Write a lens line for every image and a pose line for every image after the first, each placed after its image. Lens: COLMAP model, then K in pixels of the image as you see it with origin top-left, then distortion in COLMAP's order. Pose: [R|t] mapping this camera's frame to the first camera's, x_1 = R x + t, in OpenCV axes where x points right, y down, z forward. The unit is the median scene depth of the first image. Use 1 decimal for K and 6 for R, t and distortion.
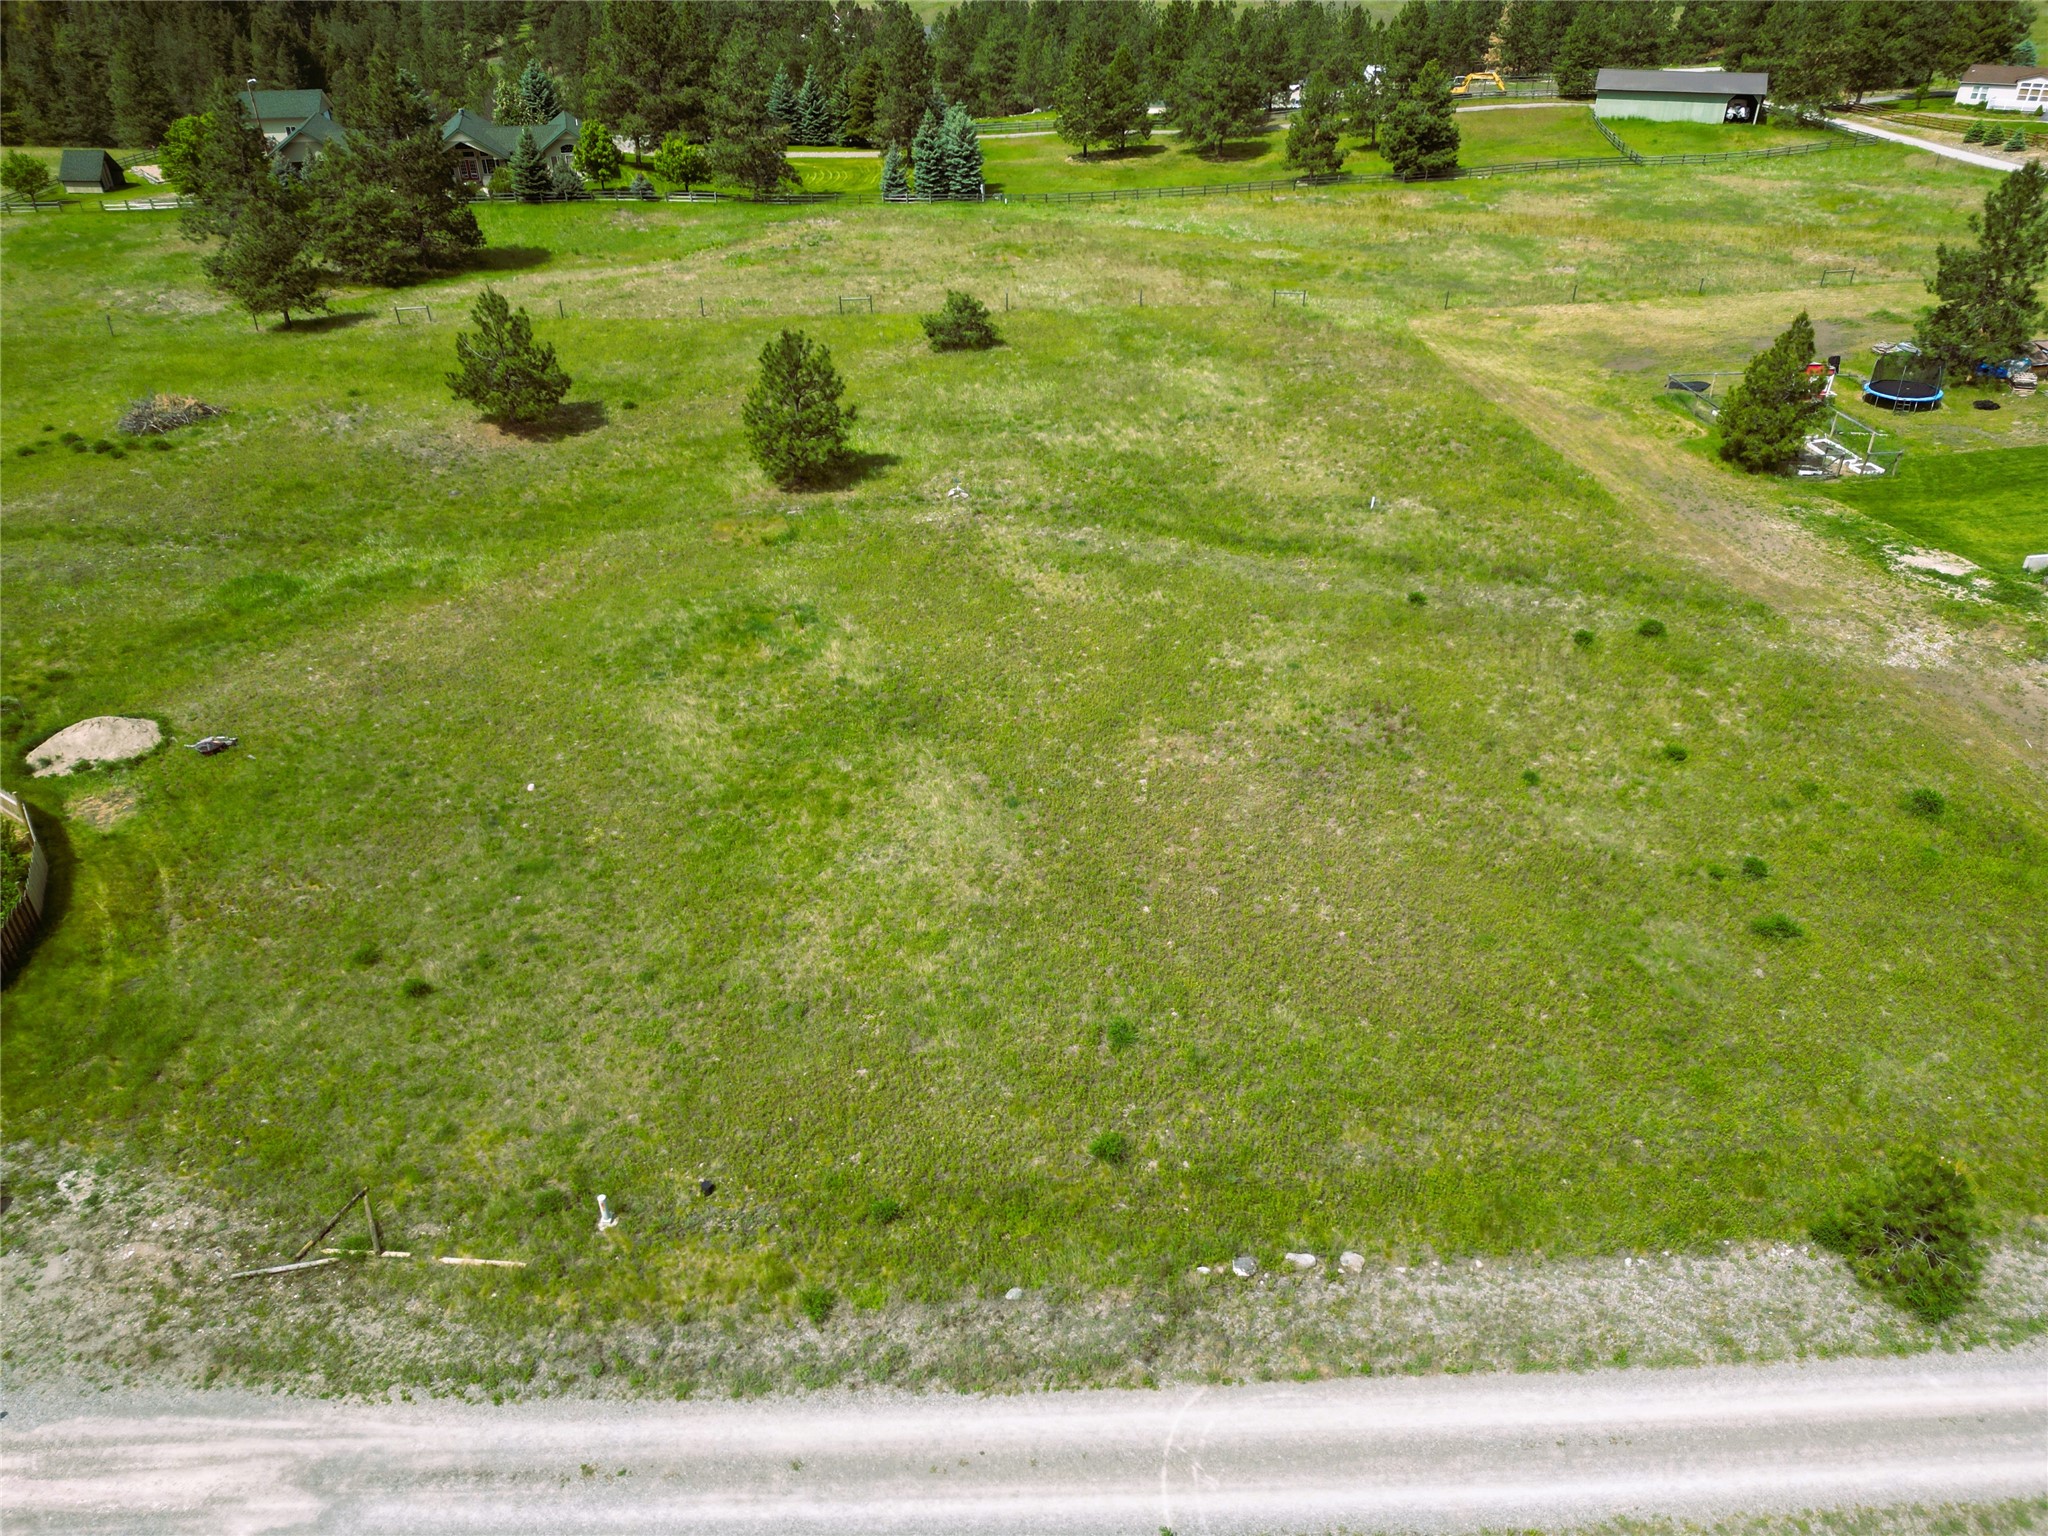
lens RADIAL K [[1430.4, 0, 1023.2], [0, 1430.4, 768.9], [0, 0, 1]] dist [0.086902, -0.081431]
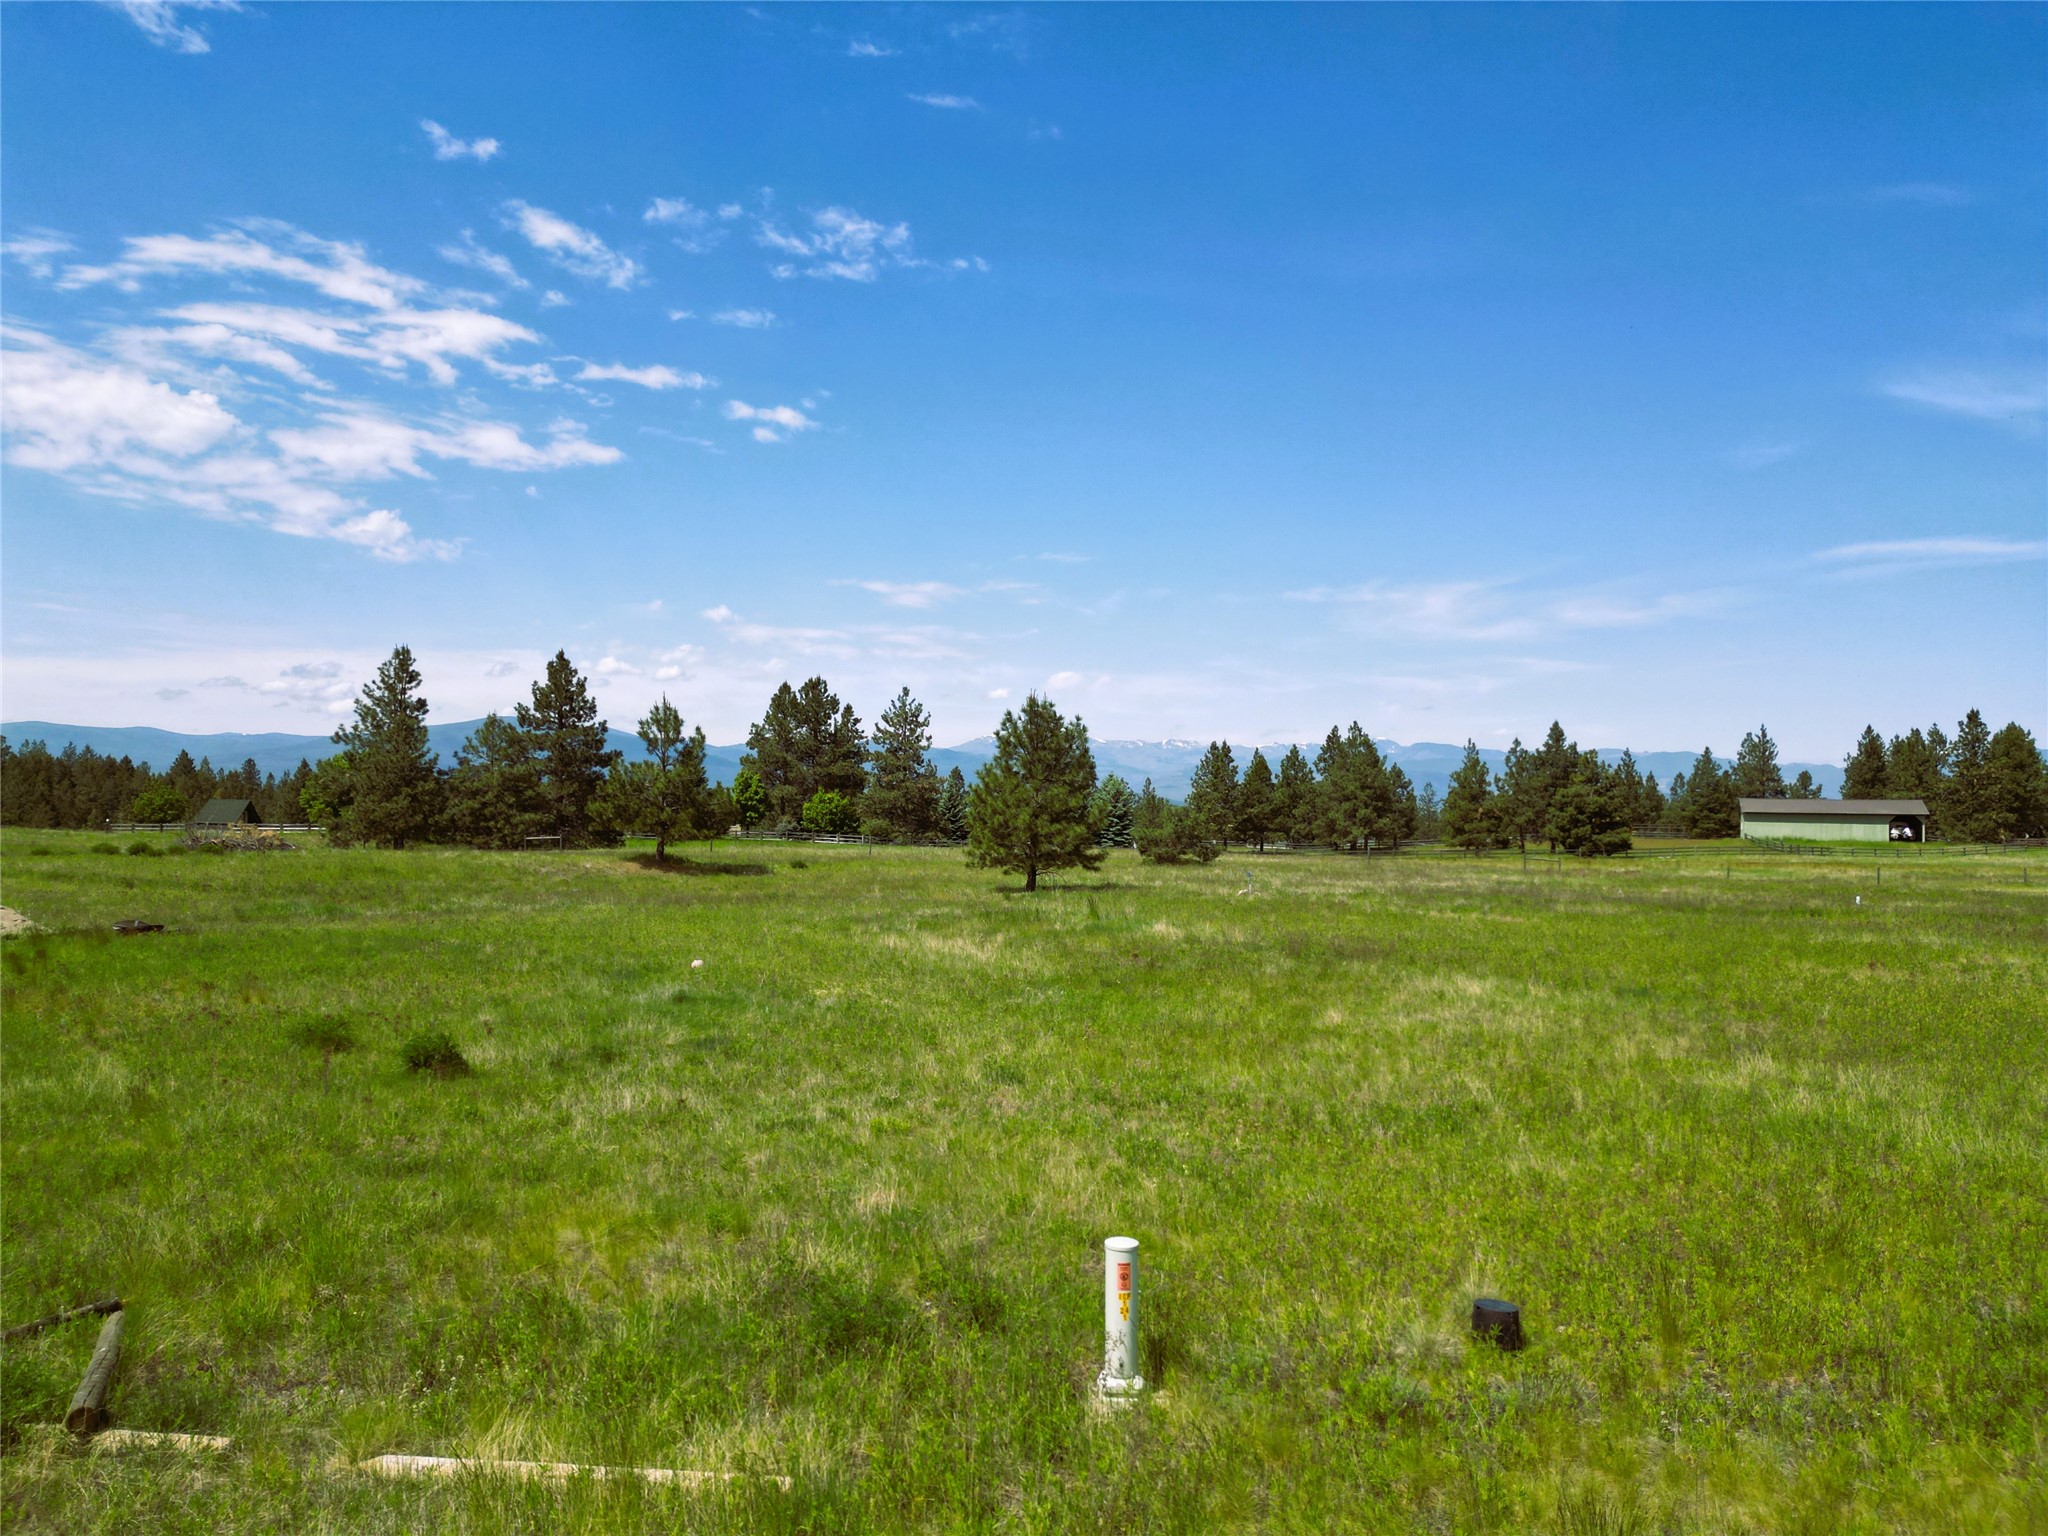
lens RADIAL K [[1427.5, 0, 1024.0], [0, 1427.5, 768.0], [0, 0, 1]] dist [0.101258, -0.114570]
pose [[0.999105, 0.021530, -0.036402, -0.159651], [-0.038037, 0.833702, -0.550903, 0.189774], [0.018488, 0.551795, 0.833775, 0.408887]]
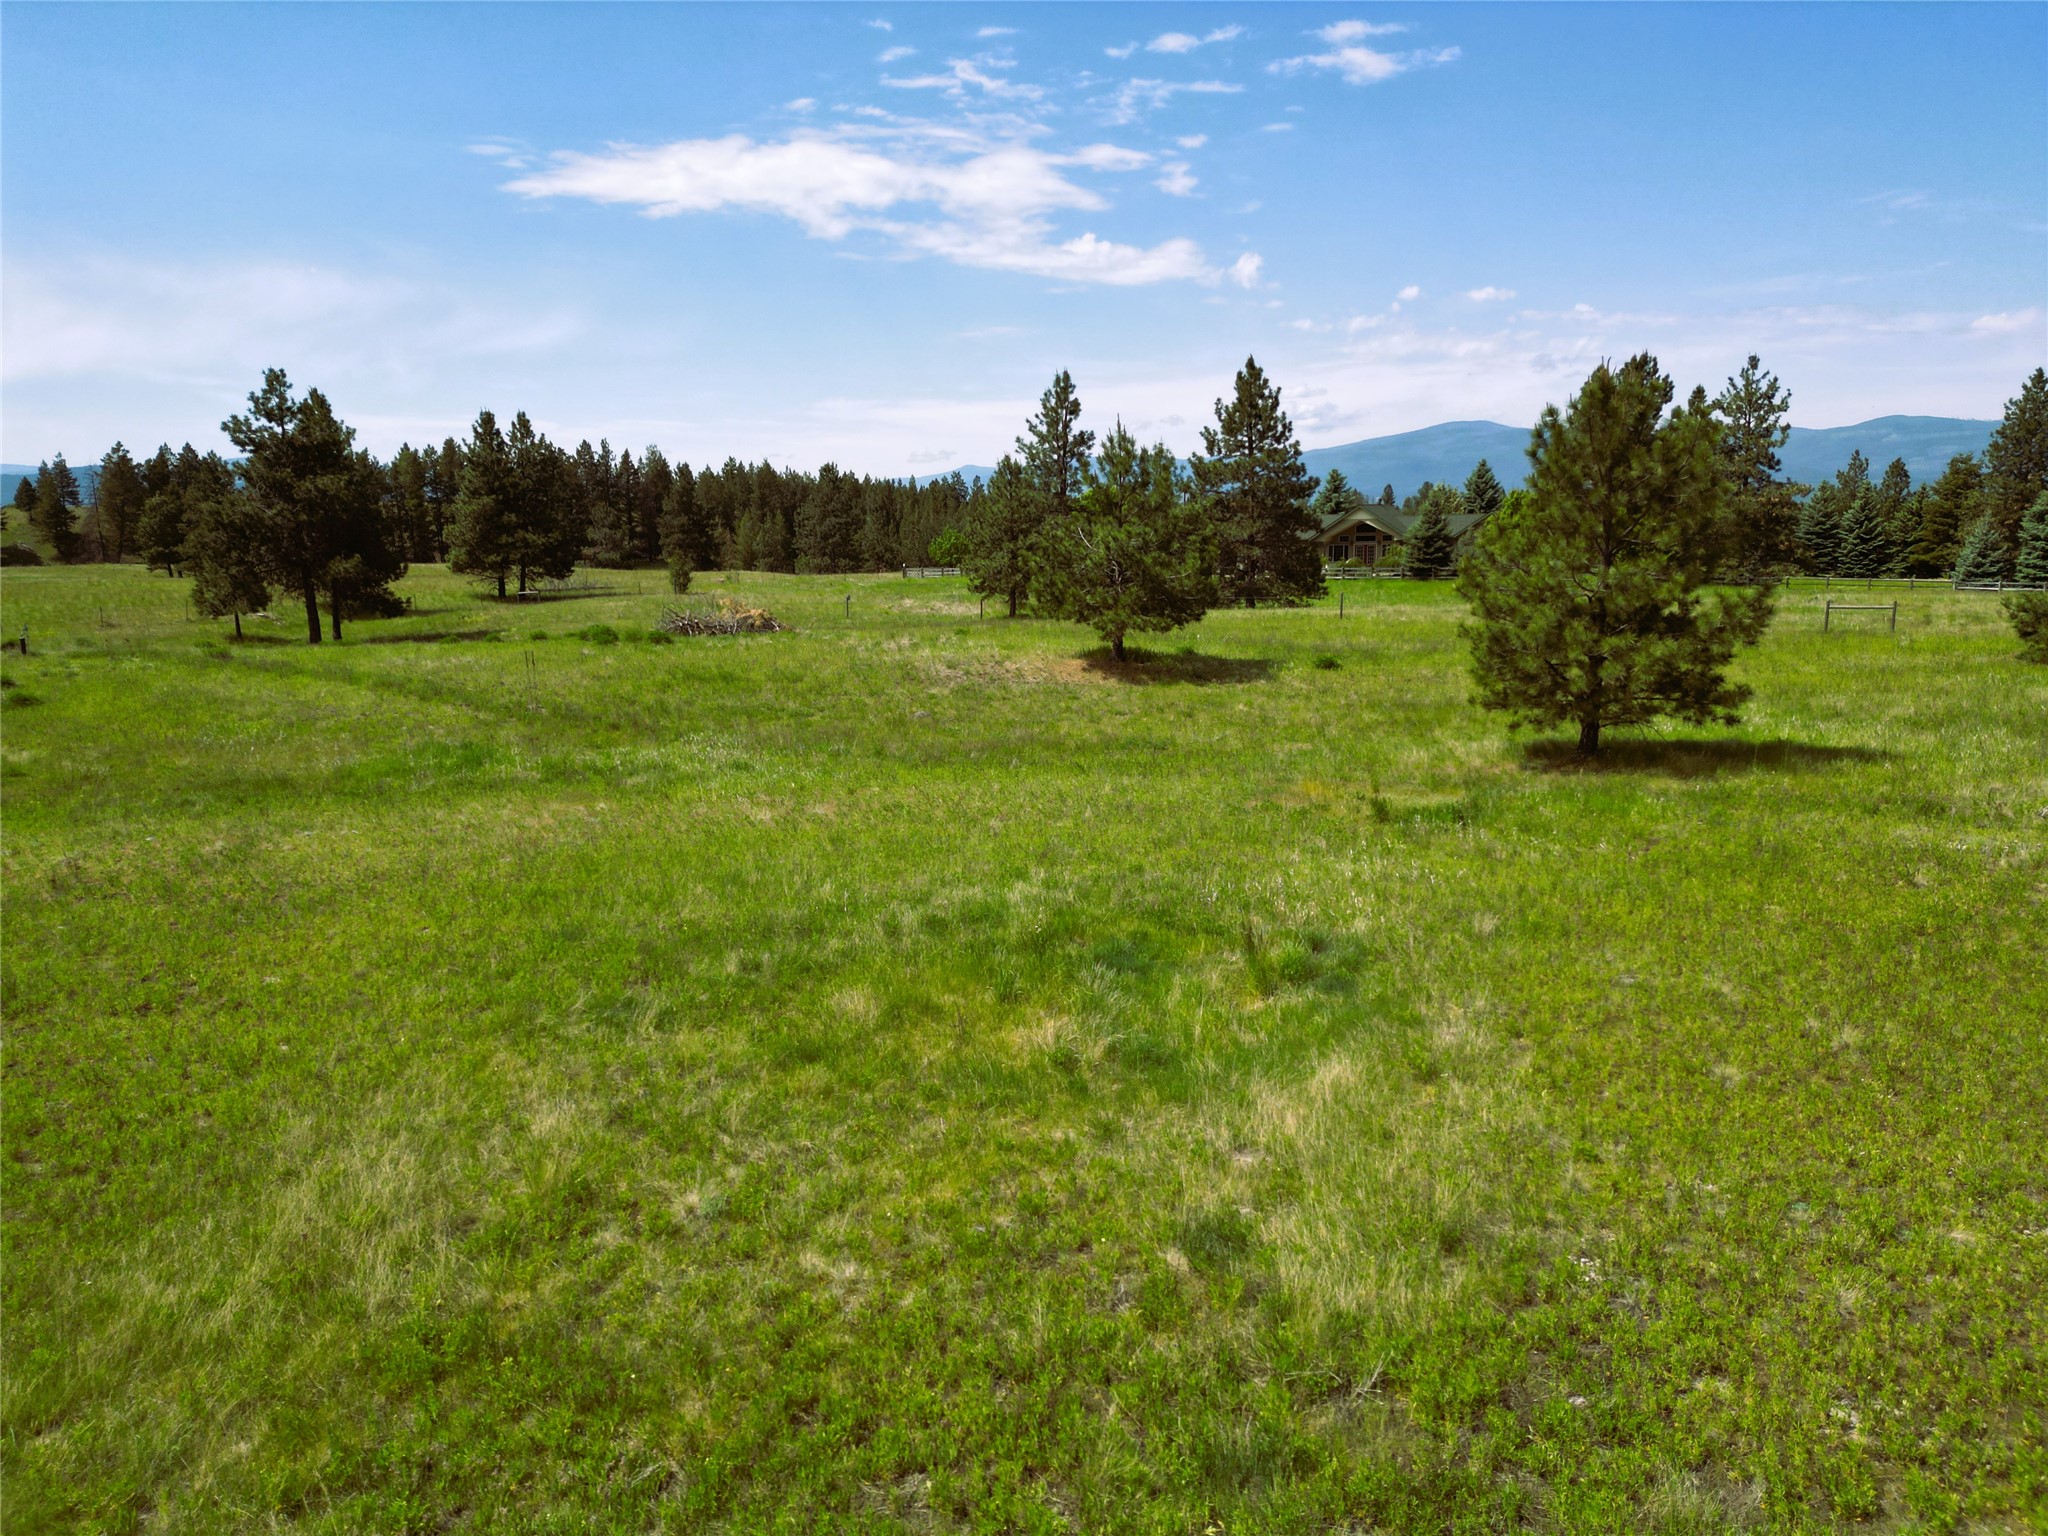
lens RADIAL K [[1426.0, 0, 1018.1], [0, 1426.0, 770.9], [0, 0, 1]] dist [0.084418, -0.076488]
pose [[0.782575, 0.101420, -0.614240, -0.037801], [-0.317737, 0.913531, -0.253977, -0.054639], [0.535369, 0.393922, 0.747131, 0.743211]]
